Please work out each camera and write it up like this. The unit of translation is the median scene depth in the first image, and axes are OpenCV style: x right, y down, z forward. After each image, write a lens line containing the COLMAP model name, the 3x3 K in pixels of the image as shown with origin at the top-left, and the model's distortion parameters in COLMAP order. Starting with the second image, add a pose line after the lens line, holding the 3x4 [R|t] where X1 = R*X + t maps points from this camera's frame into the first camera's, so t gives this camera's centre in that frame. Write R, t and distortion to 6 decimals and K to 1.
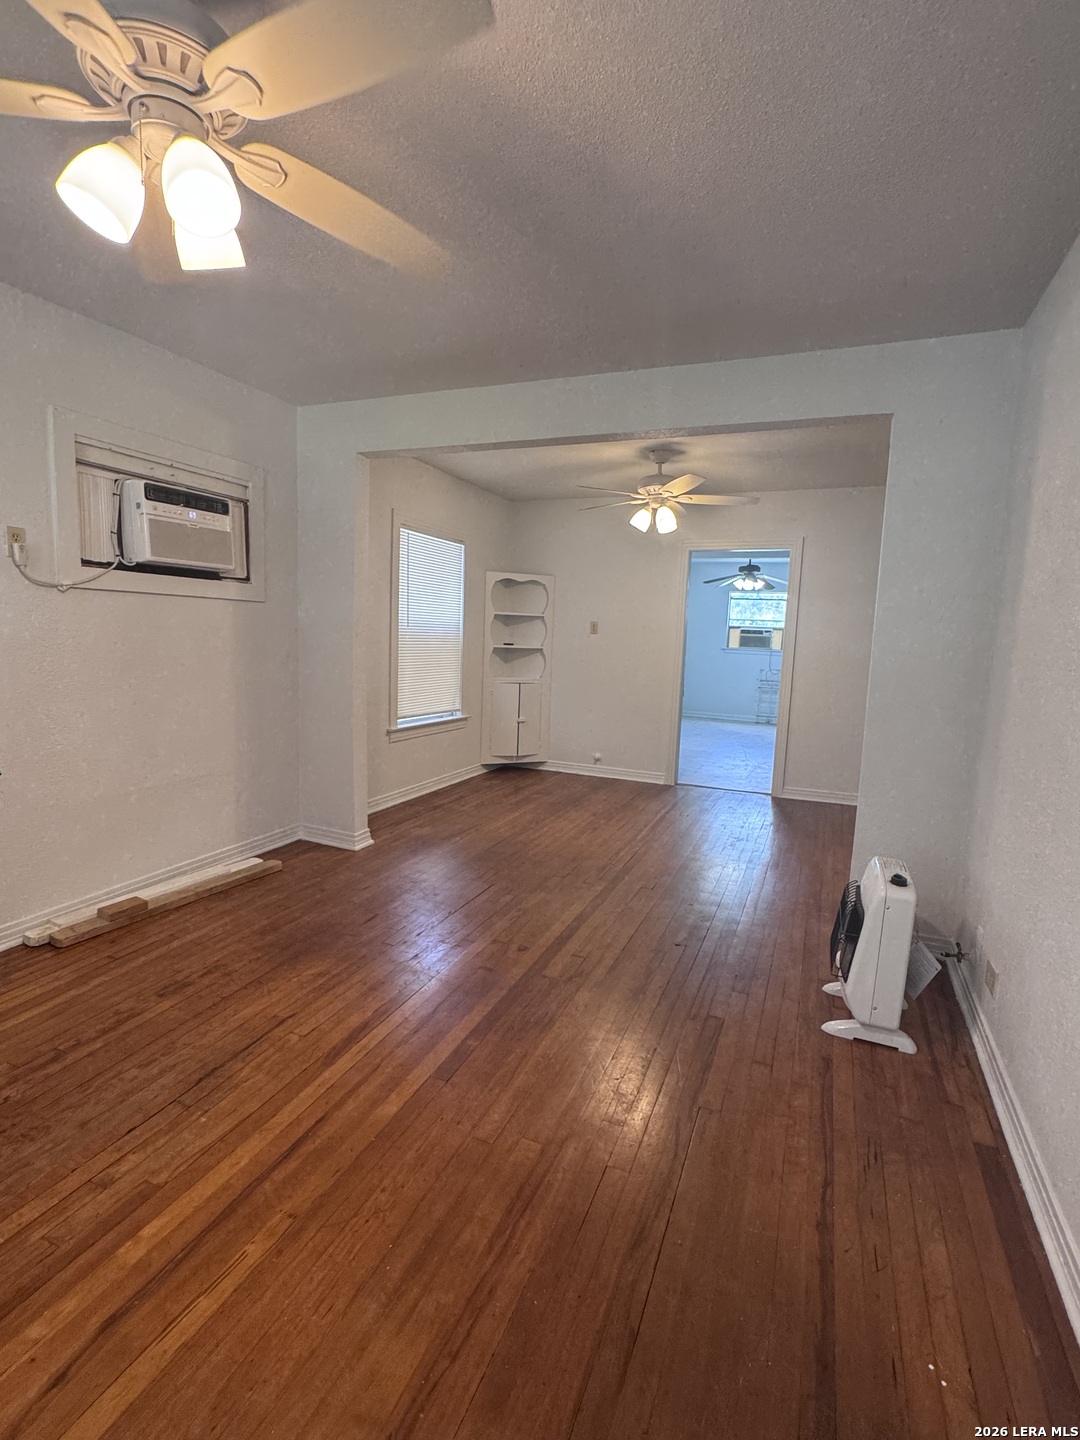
lens RADIAL K [[688.9, 0, 541.1], [0, 688.9, 721.1], [0, 0, 1]] dist [-0.000855, 0.000257]
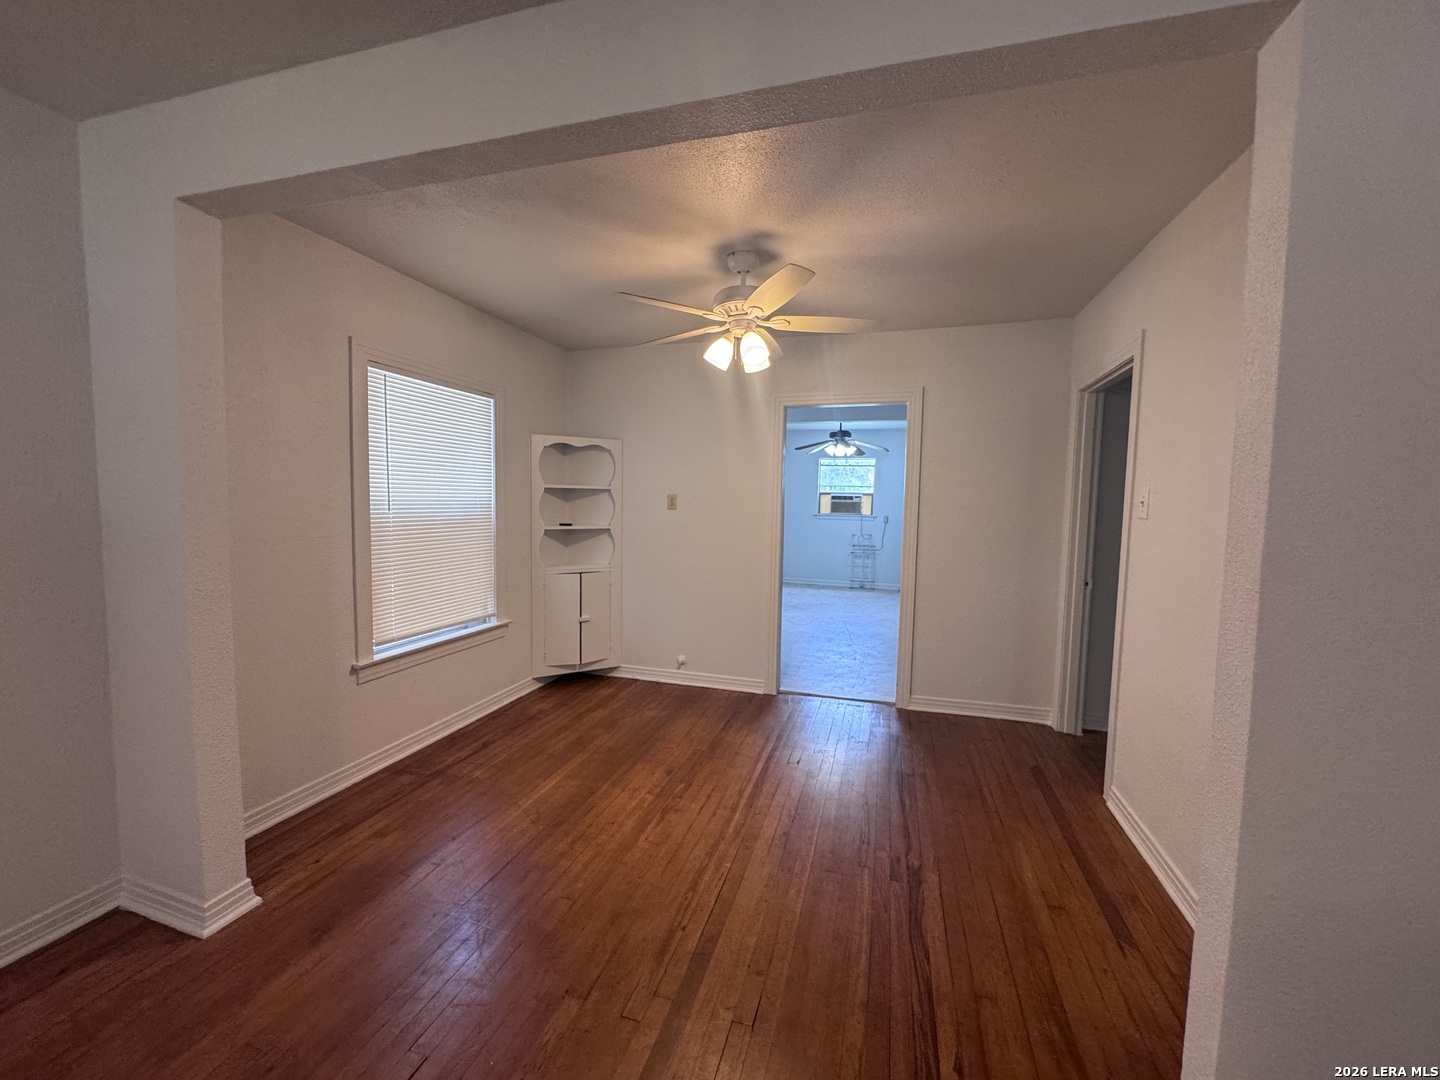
lens RADIAL K [[576.8, 0, 717.9], [0, 576.8, 540.0], [0, 0, 1]] dist [-0.005389, 0.000862]
pose [[0.993823, -0.027268, 0.107571, 0.072394], [0.032772, 0.998224, -0.049740, -0.070449], [-0.106024, 0.052958, 0.992952, 0.410710]]
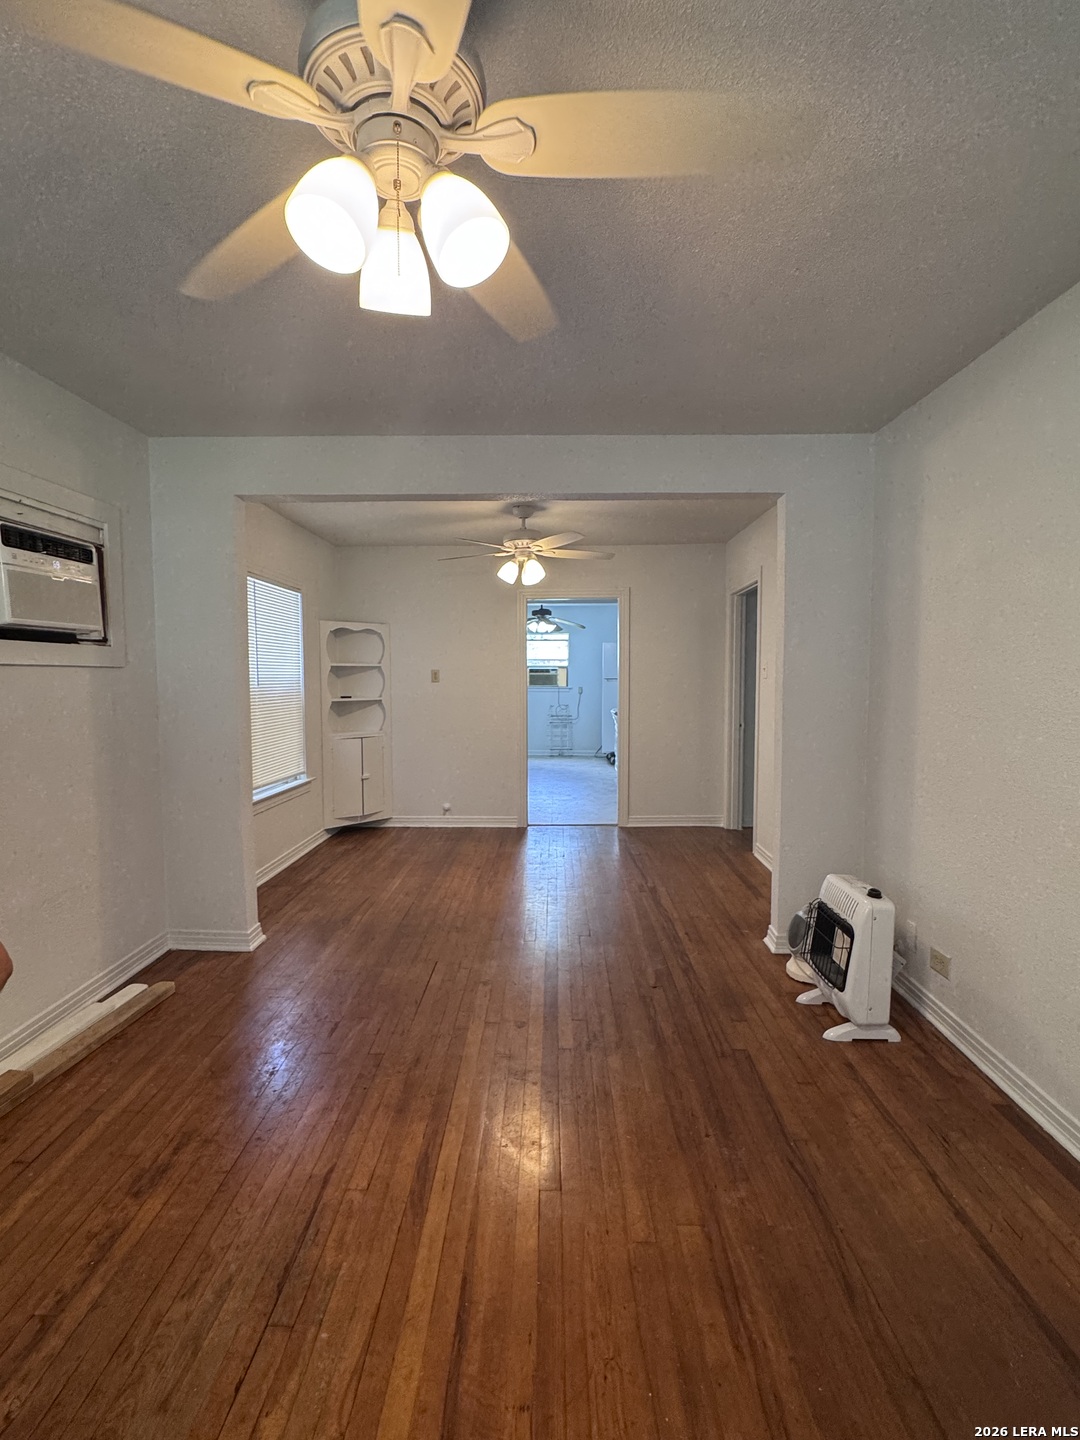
lens RADIAL K [[688.2, 0, 540.0], [0, 688.2, 720.0], [0, 0, 1]] dist [-0.001784, -0.000801]
pose [[0.928562, -0.063218, 0.365753, -0.189366], [0.083204, 0.995764, -0.039125, -0.028542], [-0.361731, 0.066762, 0.929889, 0.047582]]
